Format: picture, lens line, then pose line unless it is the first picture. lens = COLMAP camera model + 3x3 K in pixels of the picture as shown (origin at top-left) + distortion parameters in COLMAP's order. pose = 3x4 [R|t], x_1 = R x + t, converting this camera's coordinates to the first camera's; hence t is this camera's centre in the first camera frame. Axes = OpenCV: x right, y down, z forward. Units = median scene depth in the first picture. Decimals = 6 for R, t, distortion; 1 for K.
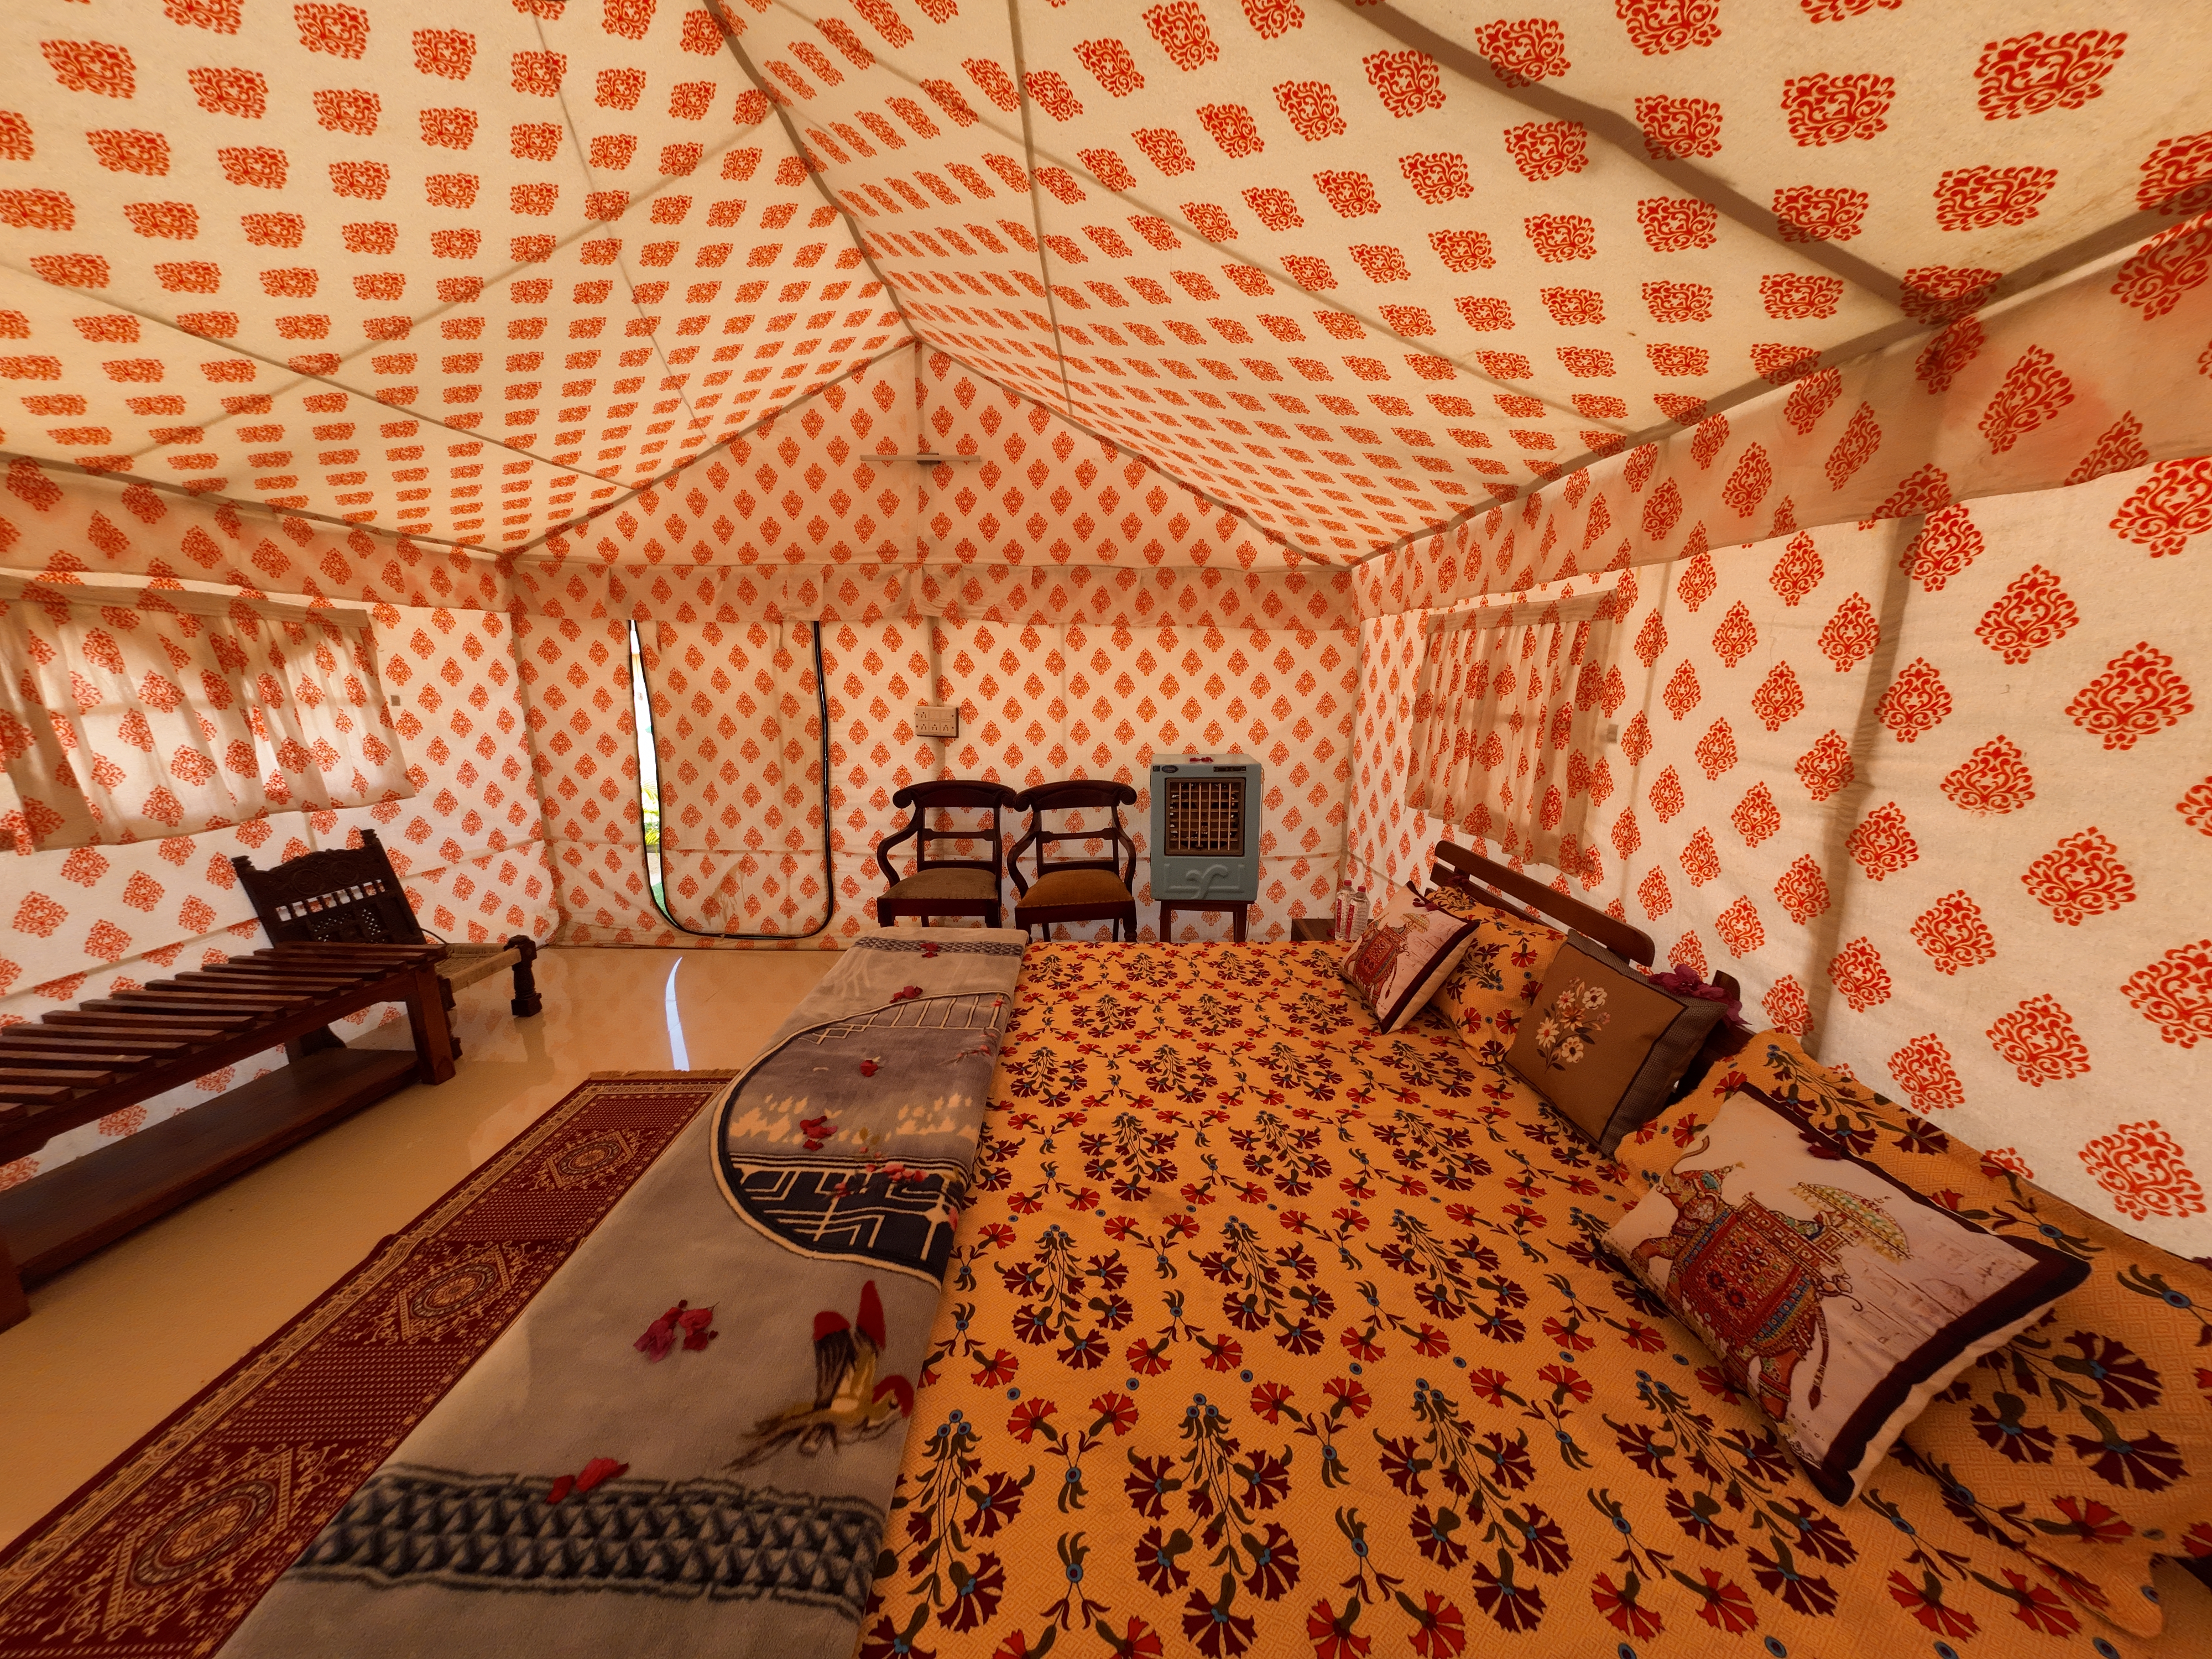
lens RADIAL K [[696.5, 0, 1106.0], [0, 696.5, 829.5], [0, 0, 1]] dist [-0.001128, 0.000338]
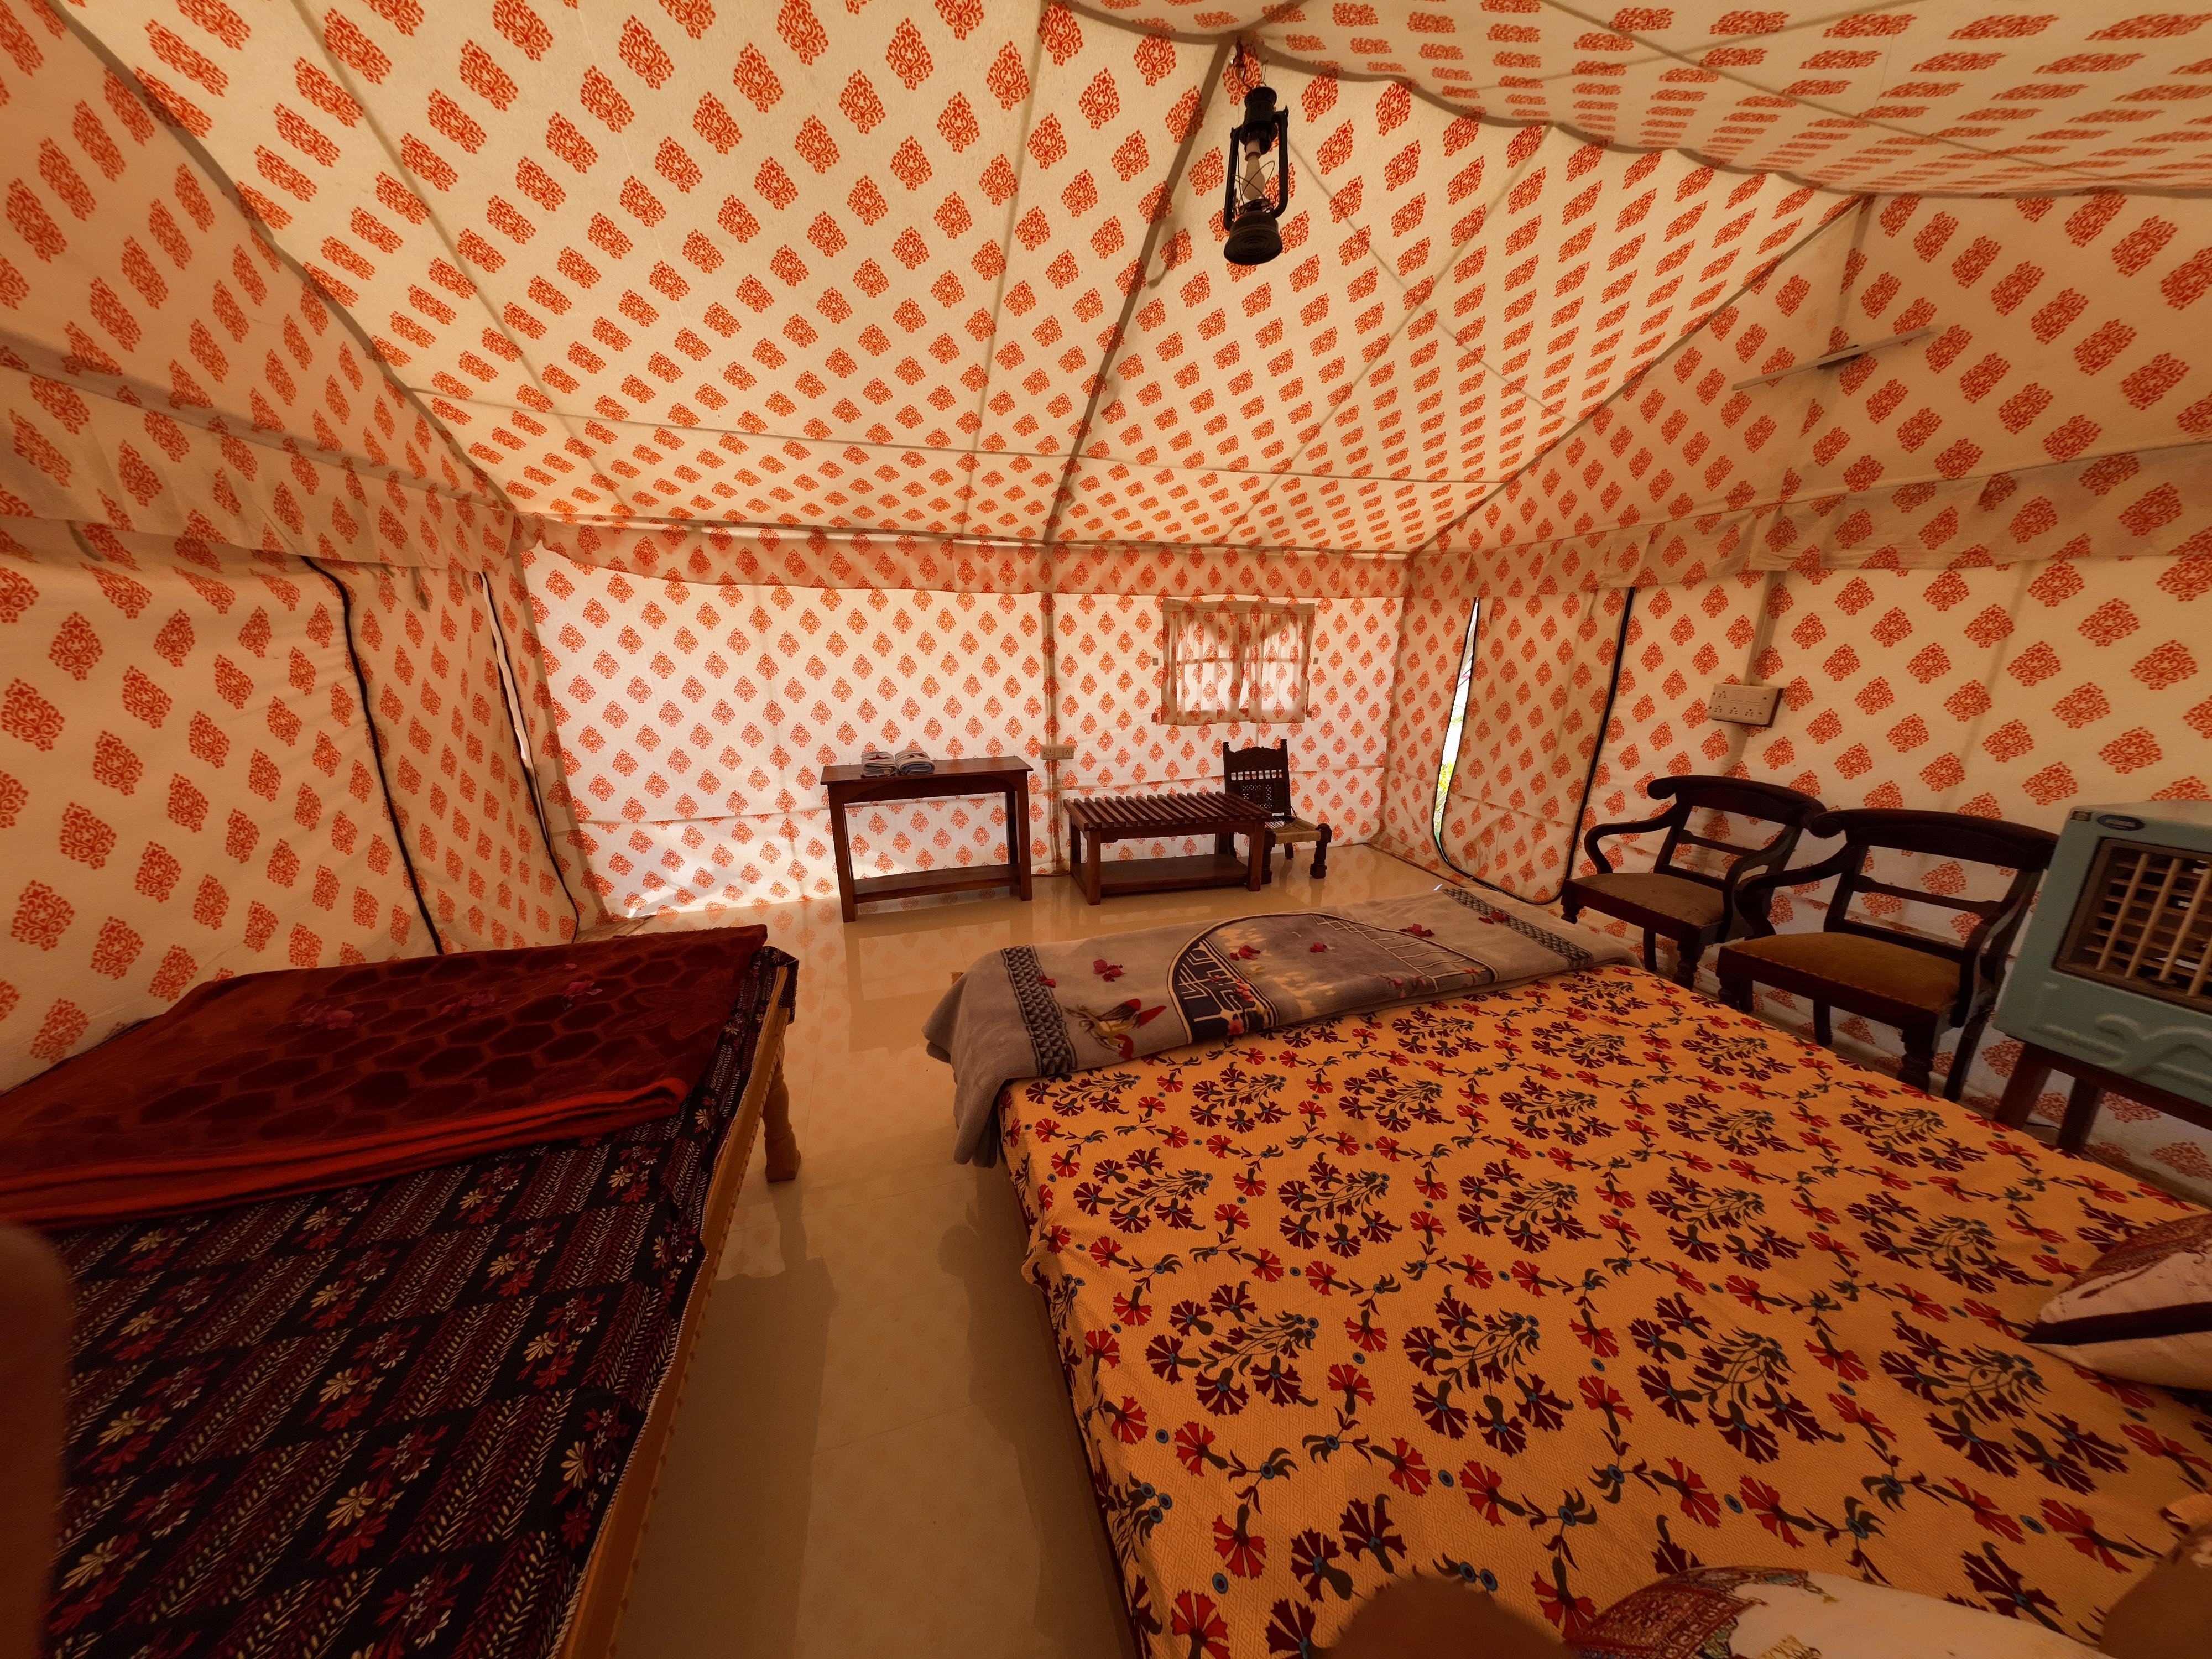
lens RADIAL K [[696.5, 0, 1106.0], [0, 696.5, 829.5], [0, 0, 1]] dist [-0.001128, 0.000338]
pose [[0.296464, 0.248683, -0.922099, 0.347629], [-0.202630, 0.959901, 0.193730, -0.025122], [0.933301, 0.129411, 0.334967, 0.070611]]
